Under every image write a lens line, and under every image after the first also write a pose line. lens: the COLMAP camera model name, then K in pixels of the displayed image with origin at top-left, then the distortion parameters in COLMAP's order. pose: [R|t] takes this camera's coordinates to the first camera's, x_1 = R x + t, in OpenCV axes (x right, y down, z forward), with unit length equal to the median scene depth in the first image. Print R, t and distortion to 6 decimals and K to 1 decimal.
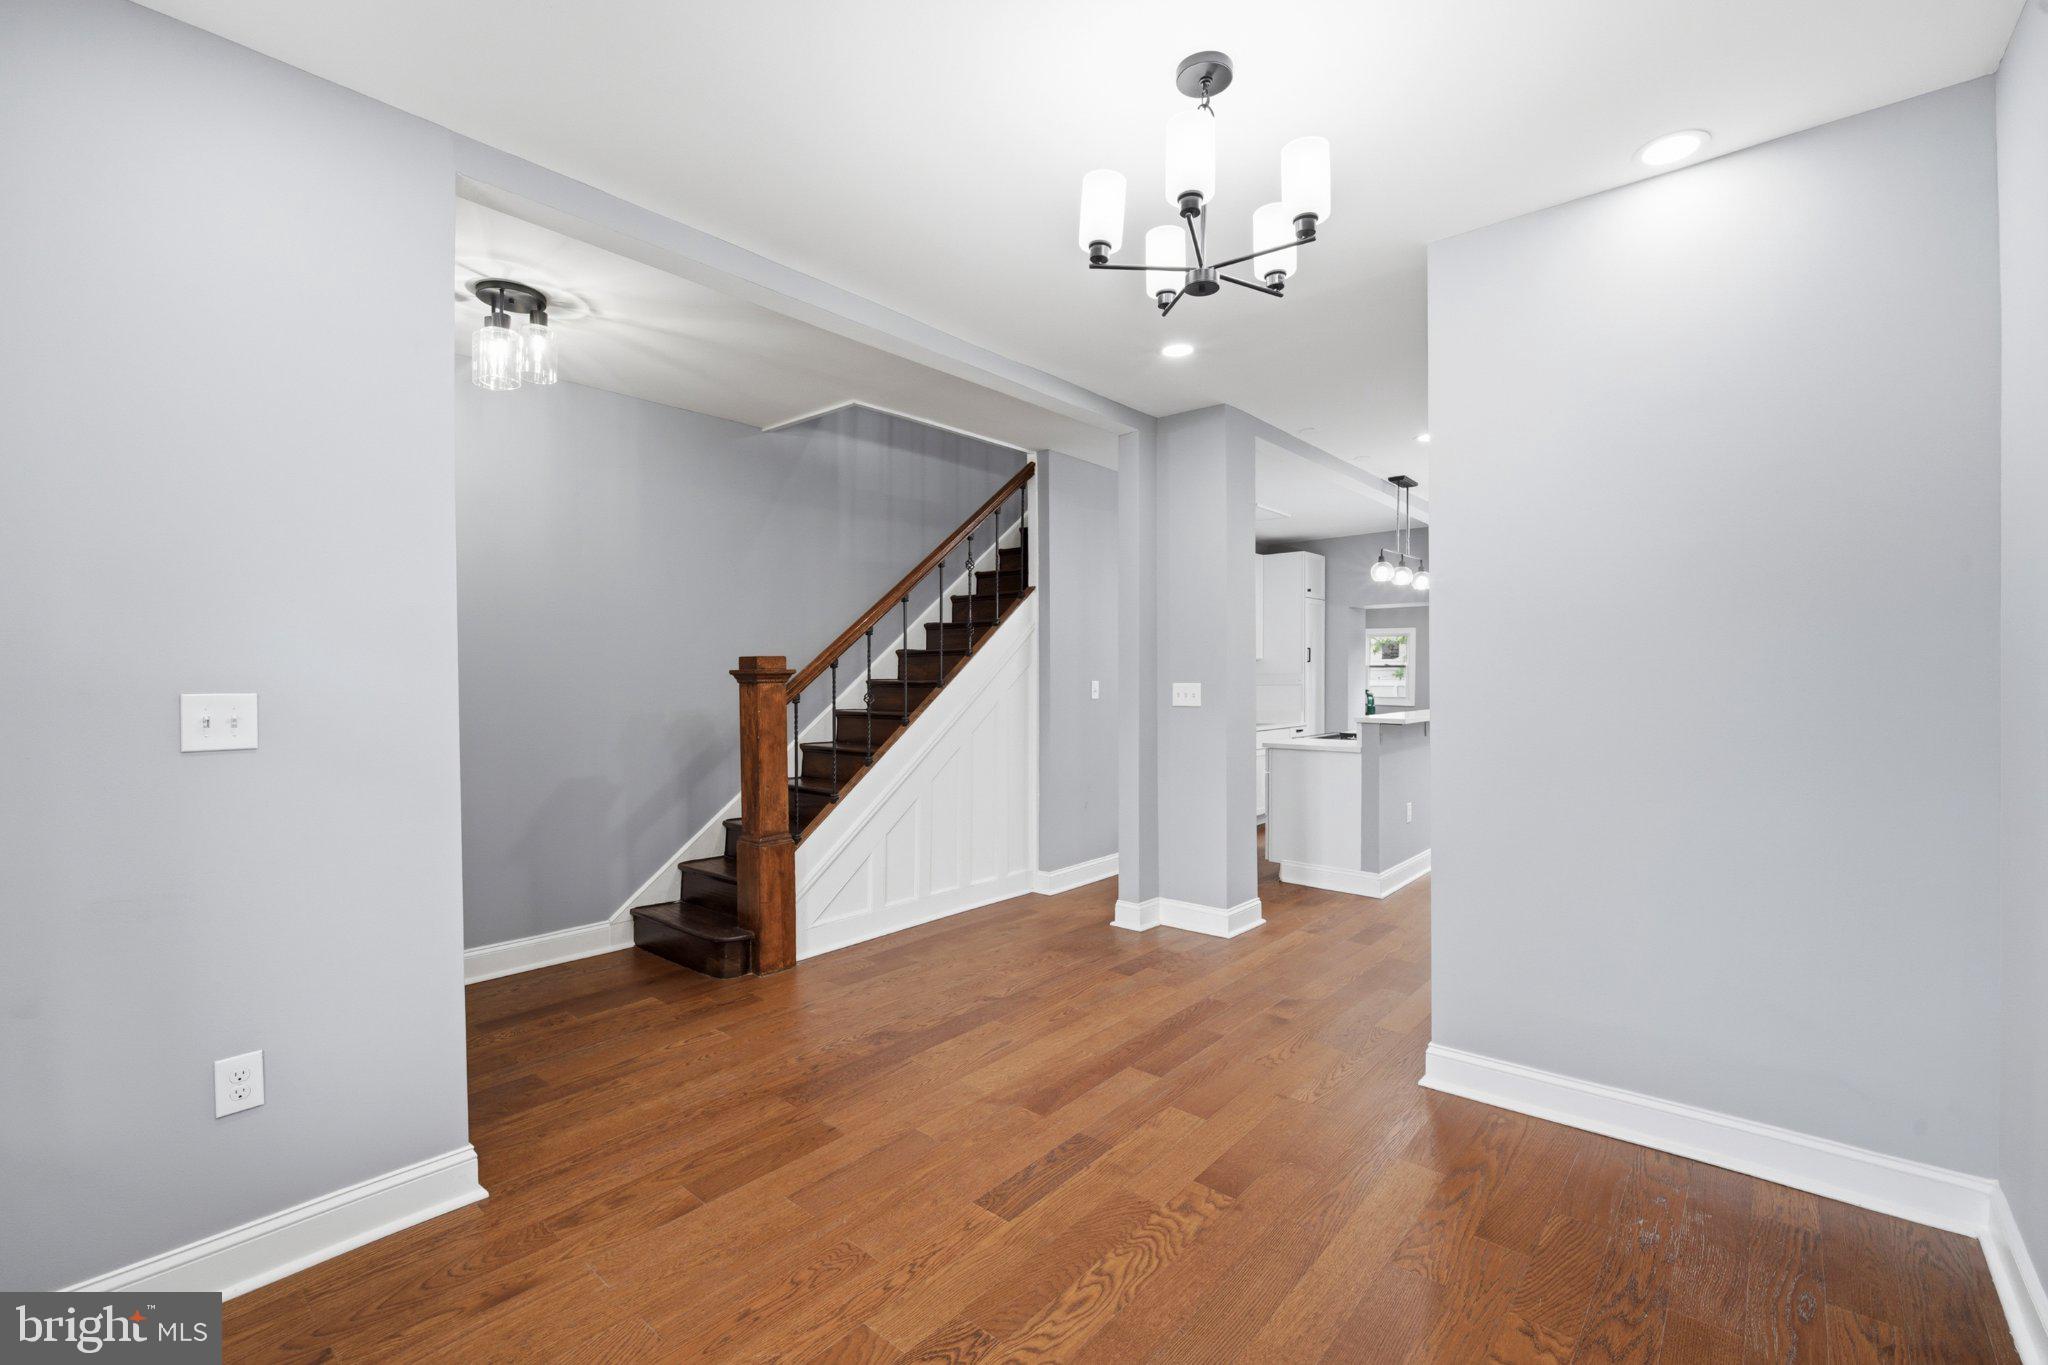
lens RADIAL K [[860.8, 0, 1017.4], [0, 860.8, 681.6], [0, 0, 1]] dist [0.003158, -0.005654]
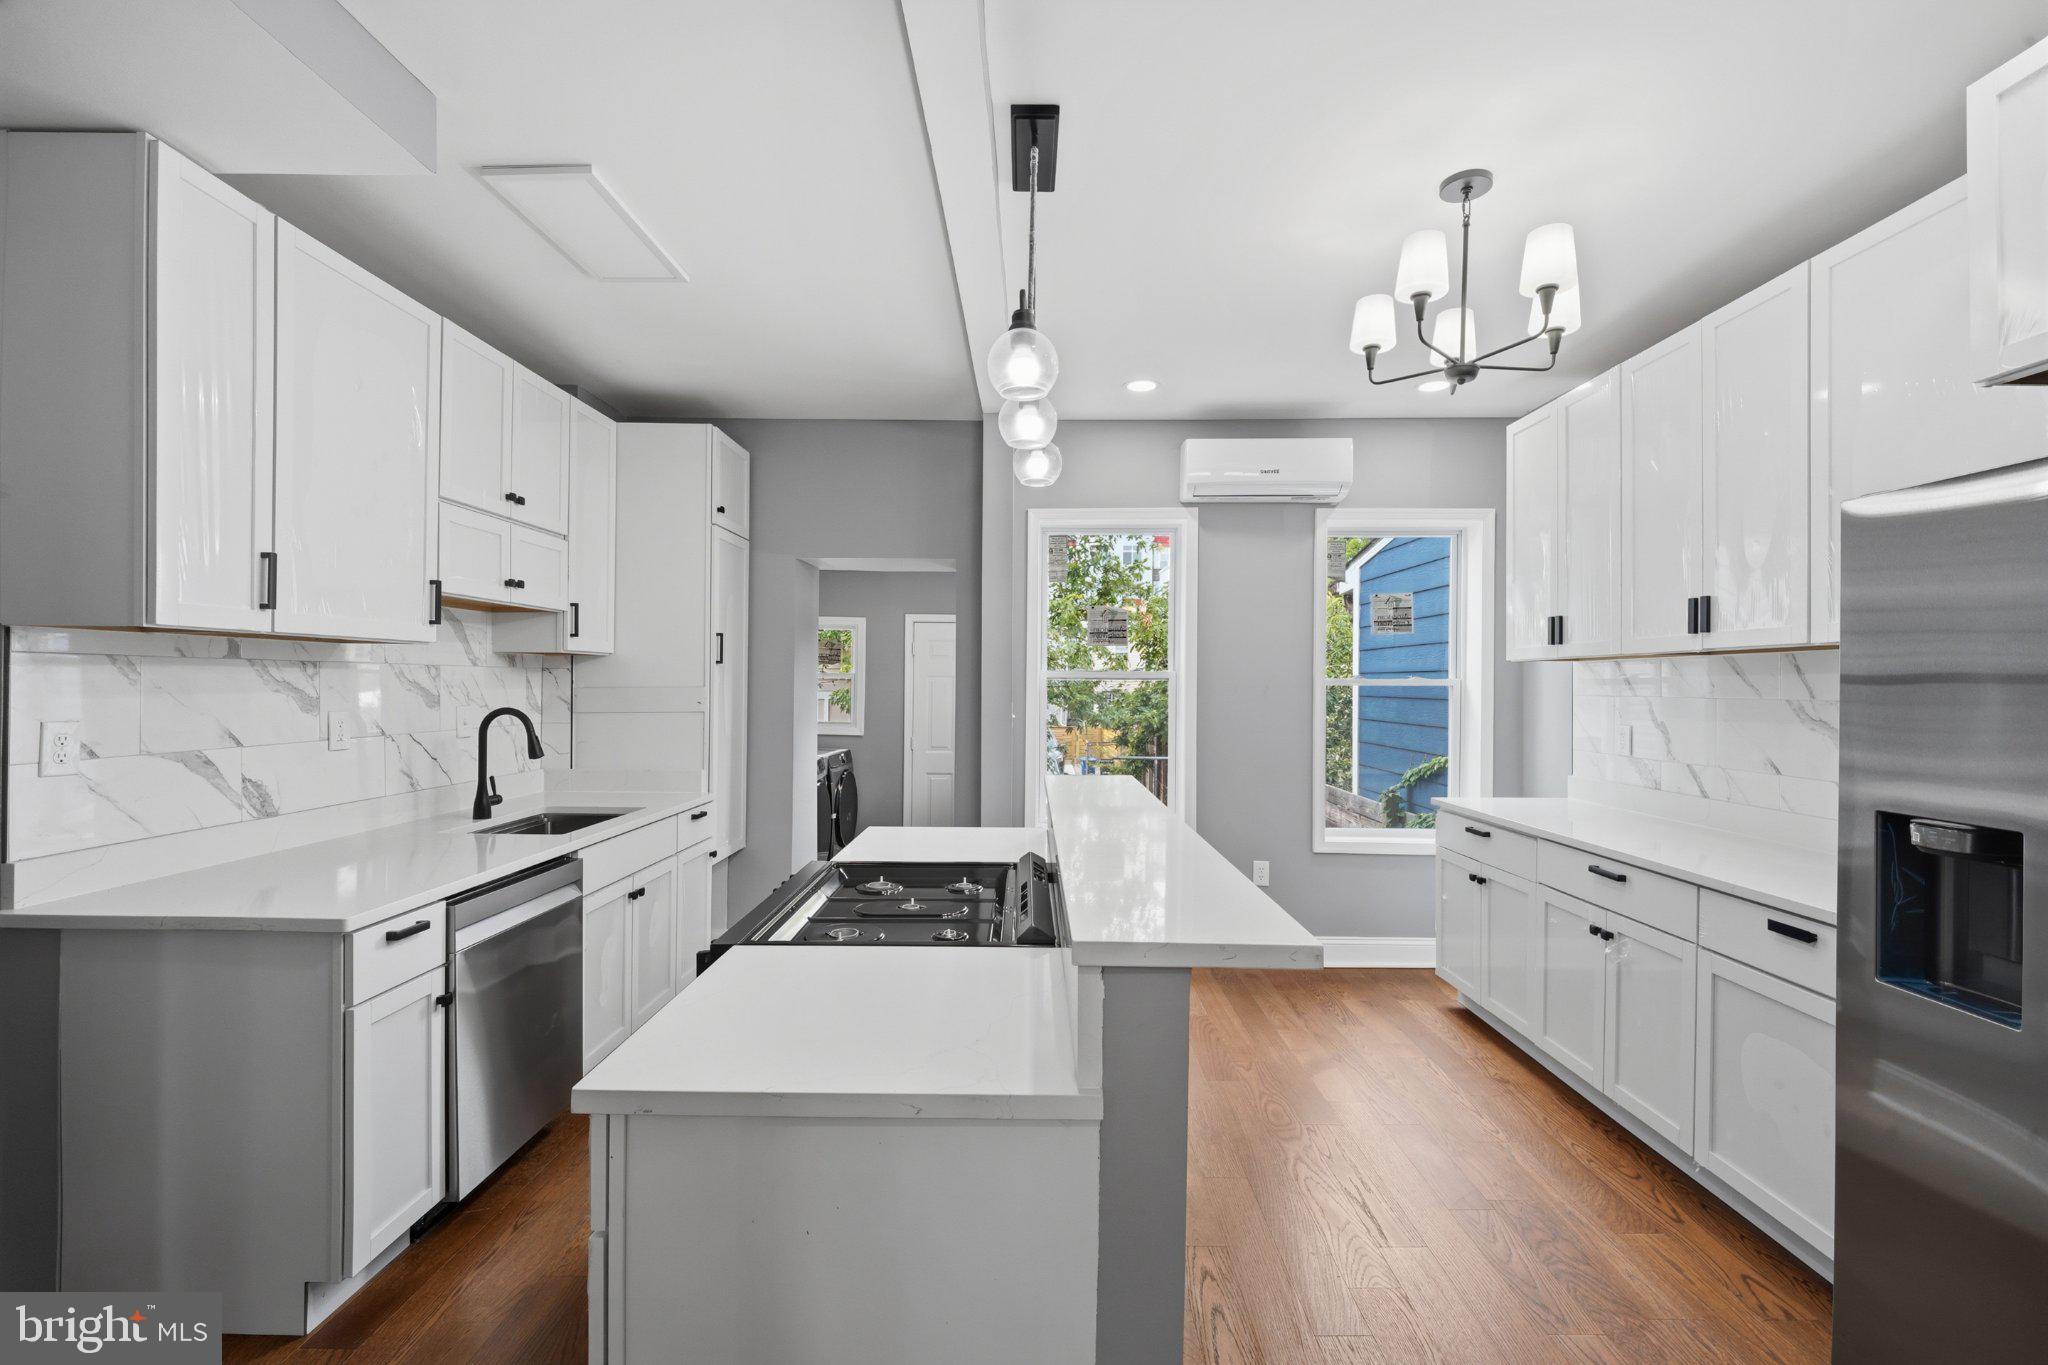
lens RADIAL K [[860.8, 0, 1026.2], [0, 860.8, 686.5], [0, 0, 1]] dist [0.003158, -0.005654]
pose [[0.761630, 0.008252, 0.647959, 0.158540], [-0.004017, 0.999960, -0.008014, -0.007242], [-0.647999, 0.003501, 0.761633, 0.520307]]
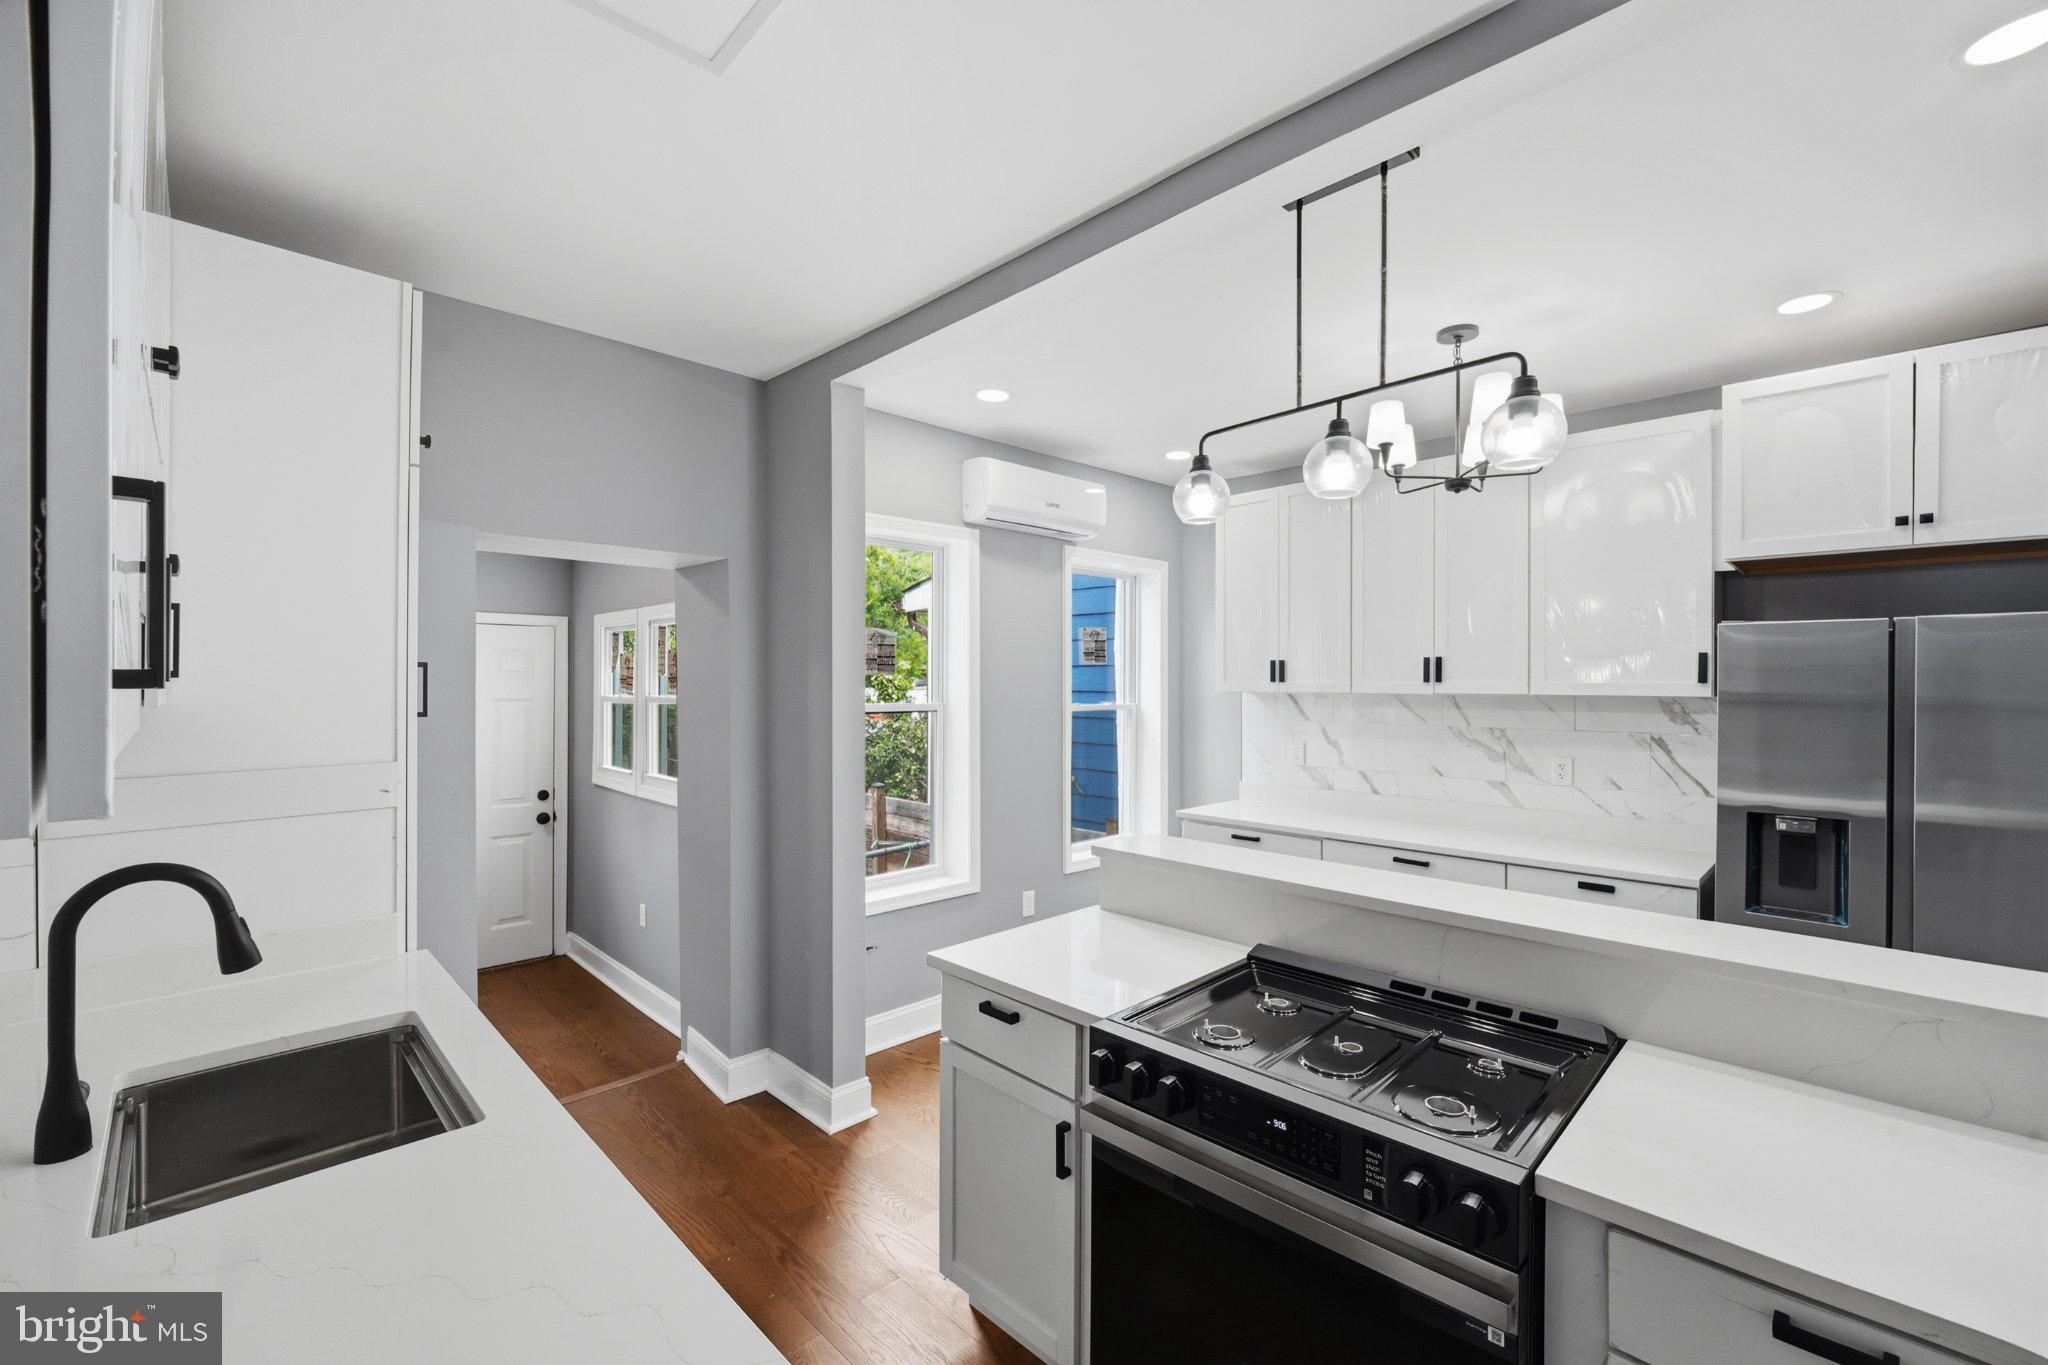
lens RADIAL K [[860.8, 0, 1028.4], [0, 860.8, 688.5], [0, 0, 1]] dist [0.003158, -0.005654]
pose [[0.073443, -0.004195, 0.997291, 0.088752], [0.008284, 0.999959, 0.003596, -0.030492], [-0.997265, 0.007997, 0.073475, 0.777161]]
